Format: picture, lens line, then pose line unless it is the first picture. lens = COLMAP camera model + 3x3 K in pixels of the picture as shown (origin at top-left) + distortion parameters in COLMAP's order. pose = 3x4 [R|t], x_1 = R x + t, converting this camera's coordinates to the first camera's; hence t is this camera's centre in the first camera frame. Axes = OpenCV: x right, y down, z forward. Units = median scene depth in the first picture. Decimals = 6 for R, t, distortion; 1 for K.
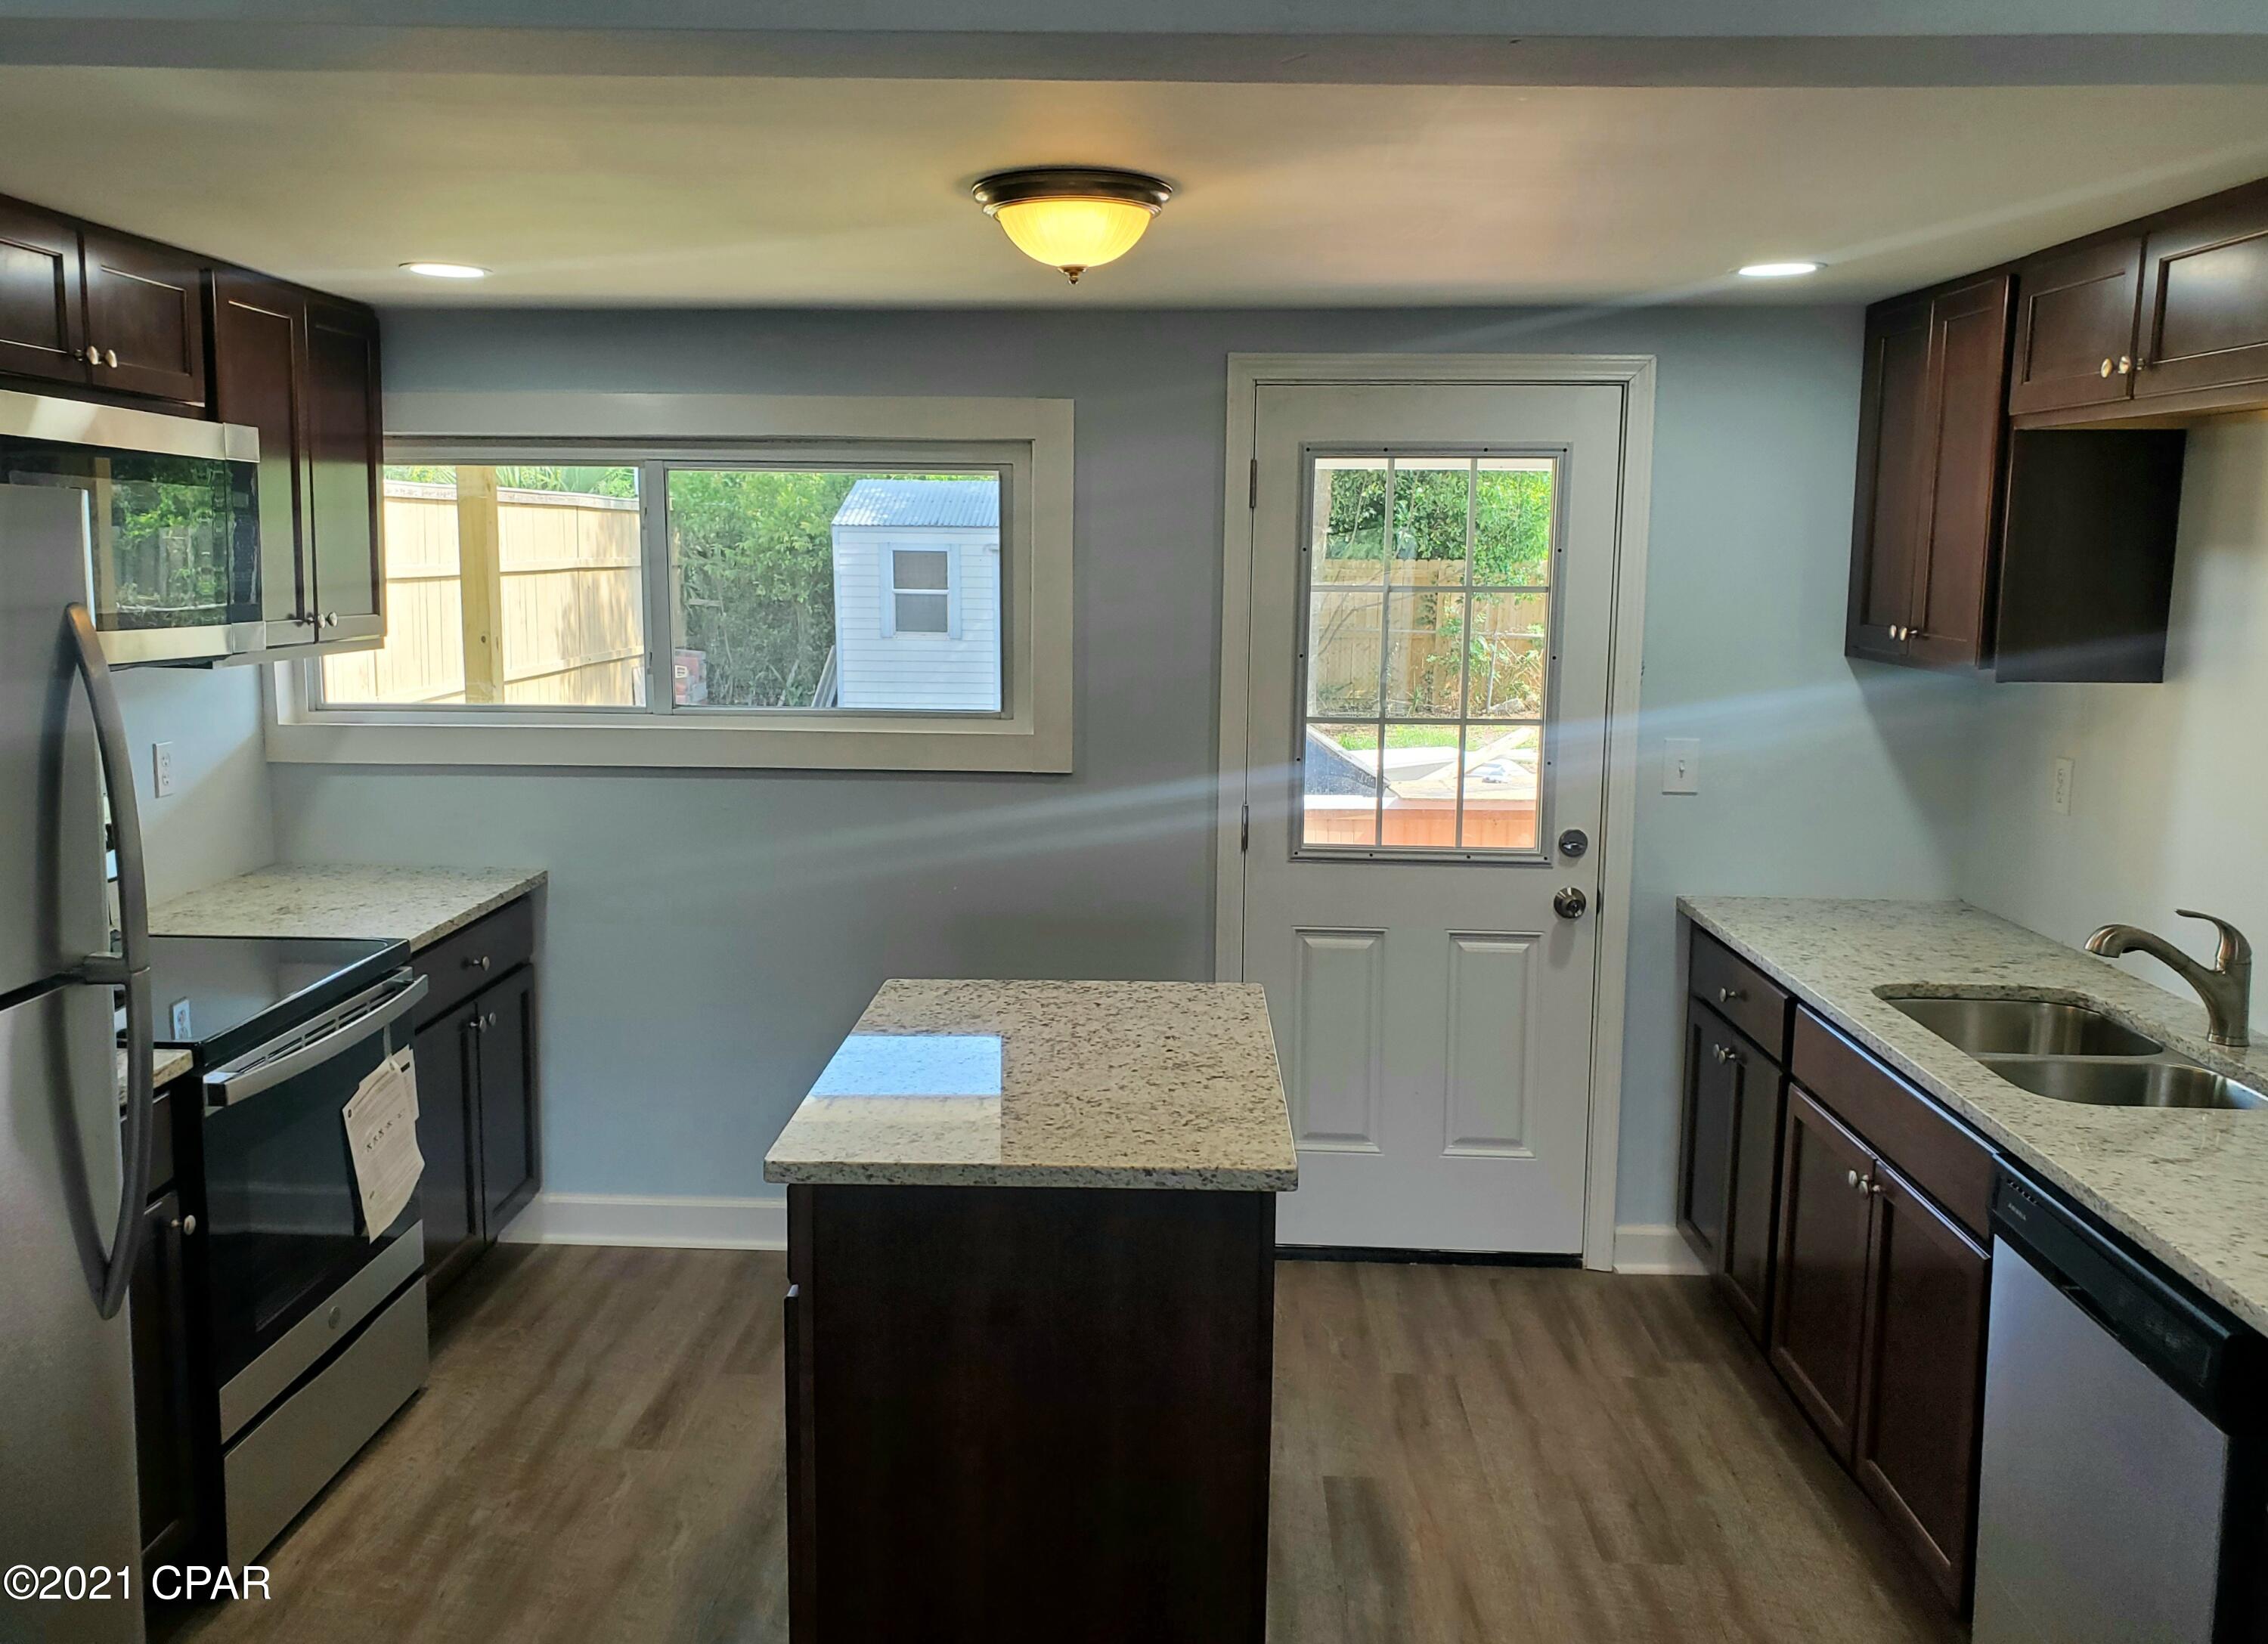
lens RADIAL K [[1845.4, 0, 1134.0], [0, 1845.4, 822.0], [0, 0, 1]] dist [0.062111, -0.006114]
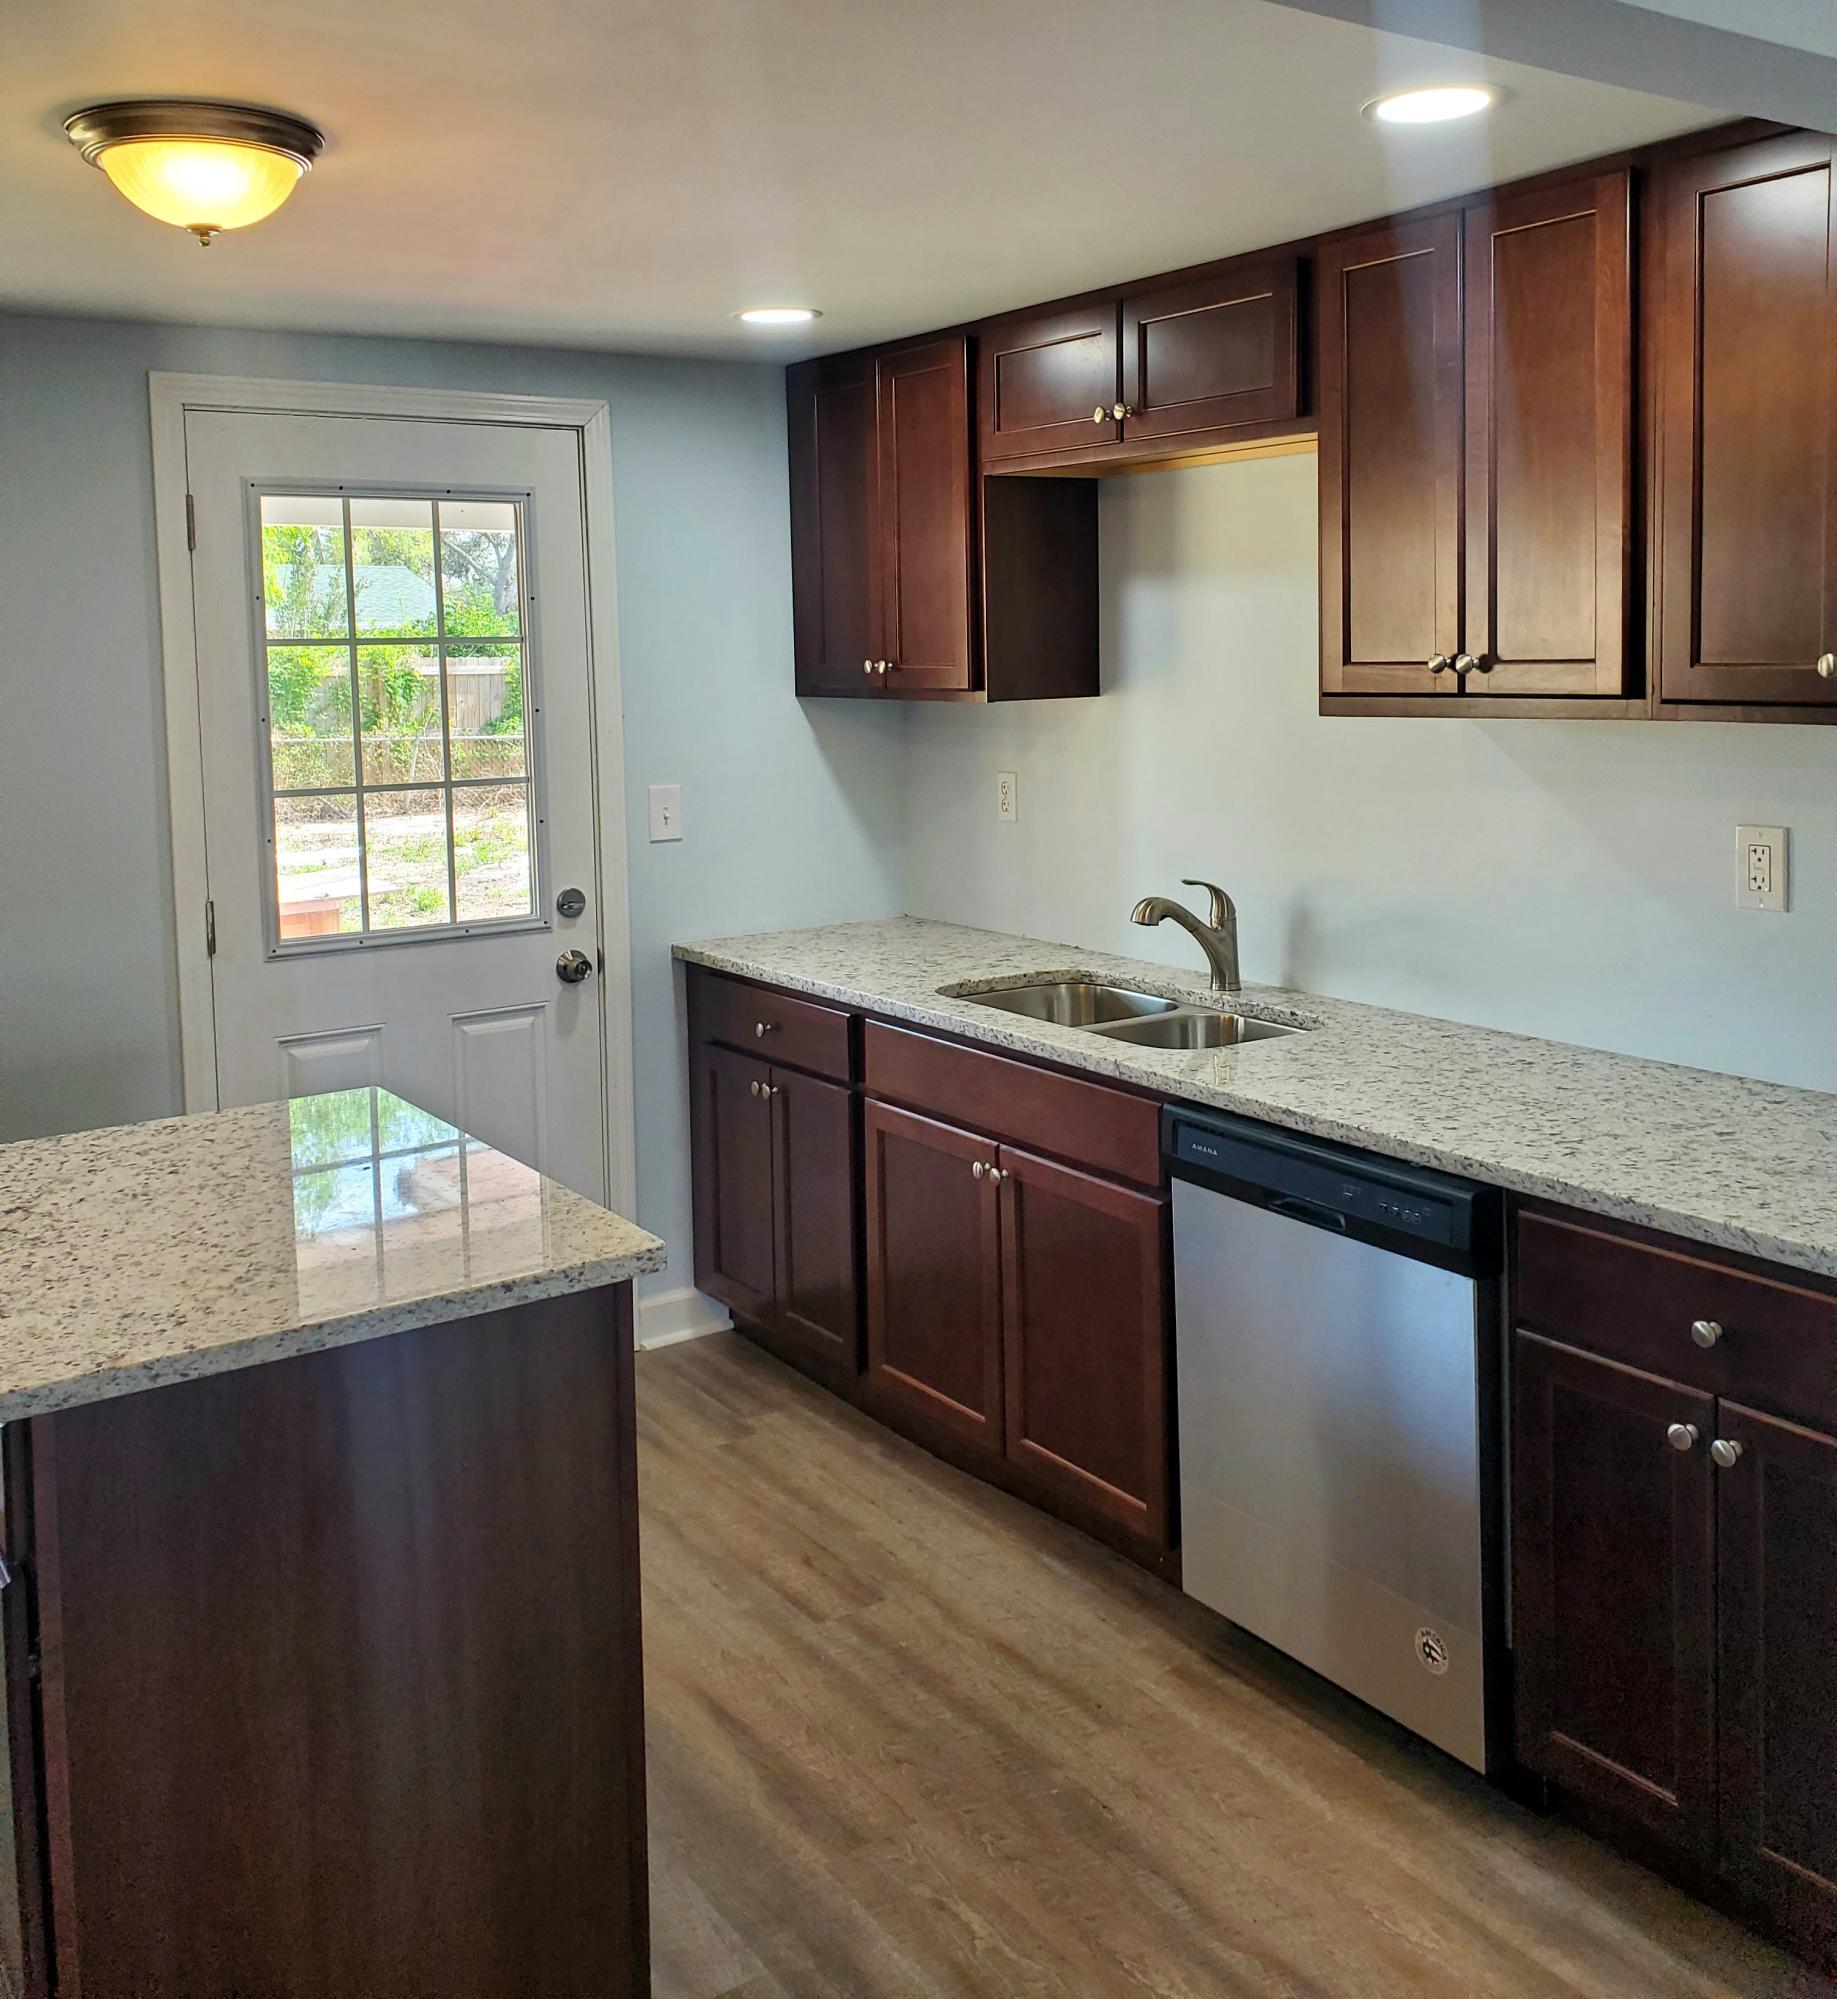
lens RADIAL K [[1899.2, 0, 921.3], [0, 1899.2, 795.2], [0, 0, 1]] dist [0.184959, -0.458274]
pose [[0.813018, -0.075564, 0.577315, -0.228411], [0.117573, 0.992423, -0.035679, 0.015500], [-0.570244, 0.096884, 0.815742, 0.113959]]
